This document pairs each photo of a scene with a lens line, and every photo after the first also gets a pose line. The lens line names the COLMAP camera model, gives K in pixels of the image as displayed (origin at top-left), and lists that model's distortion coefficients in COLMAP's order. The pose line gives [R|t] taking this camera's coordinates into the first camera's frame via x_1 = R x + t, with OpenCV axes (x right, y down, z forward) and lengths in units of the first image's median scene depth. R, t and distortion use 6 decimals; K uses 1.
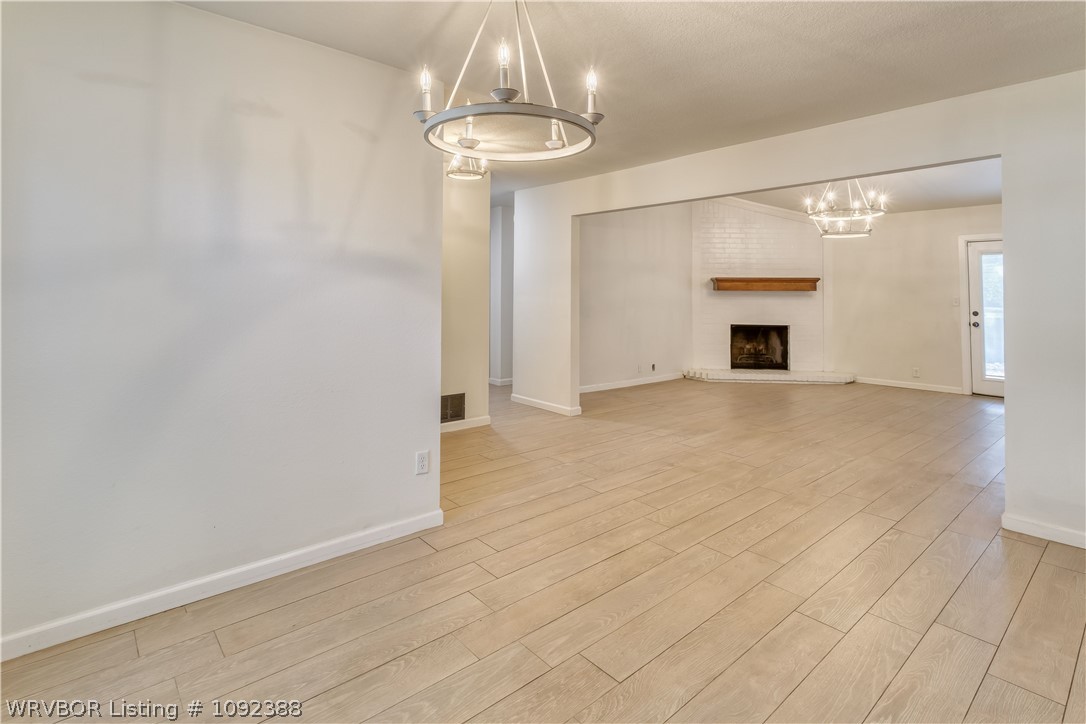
lens RADIAL K [[532.0, 0, 558.5], [0, 532.0, 289.4], [0, 0, 1]] dist [0.001239, 0.000306]
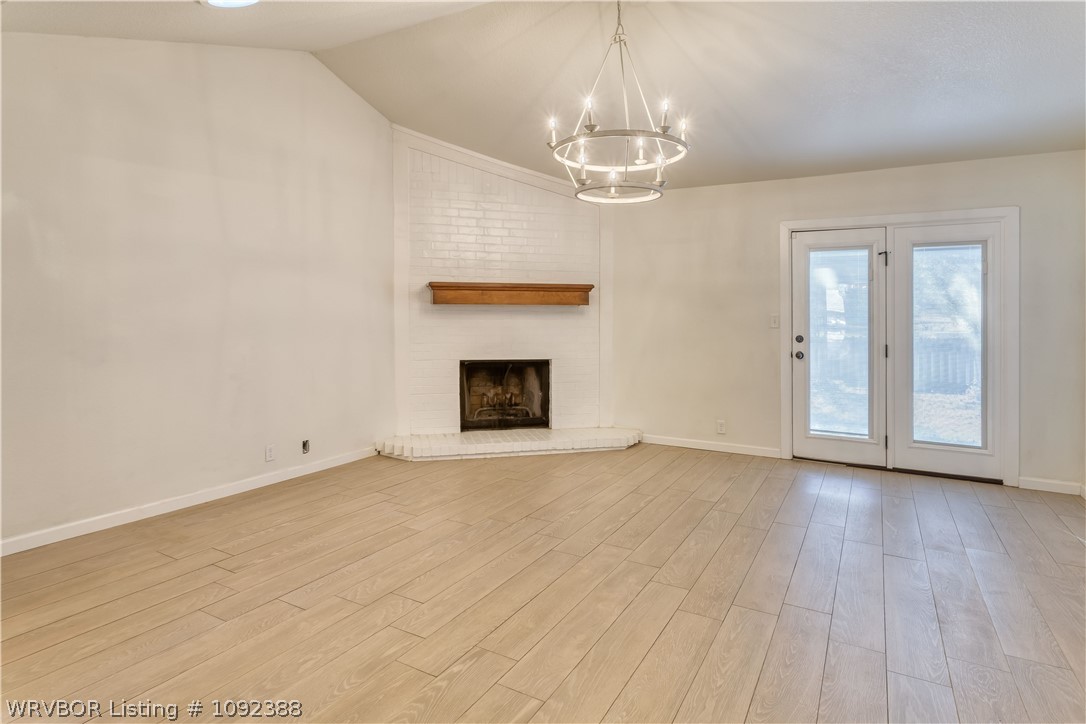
lens RADIAL K [[585.1, 0, 546.5], [0, 585.1, 327.7], [0, 0, 1]] dist [-0.004170, -0.000188]
pose [[0.946613, -0.010482, 0.322201, 0.208502], [-0.002240, 0.999233, 0.039090, 0.002678], [-0.322363, -0.037725, 0.945864, 0.347960]]
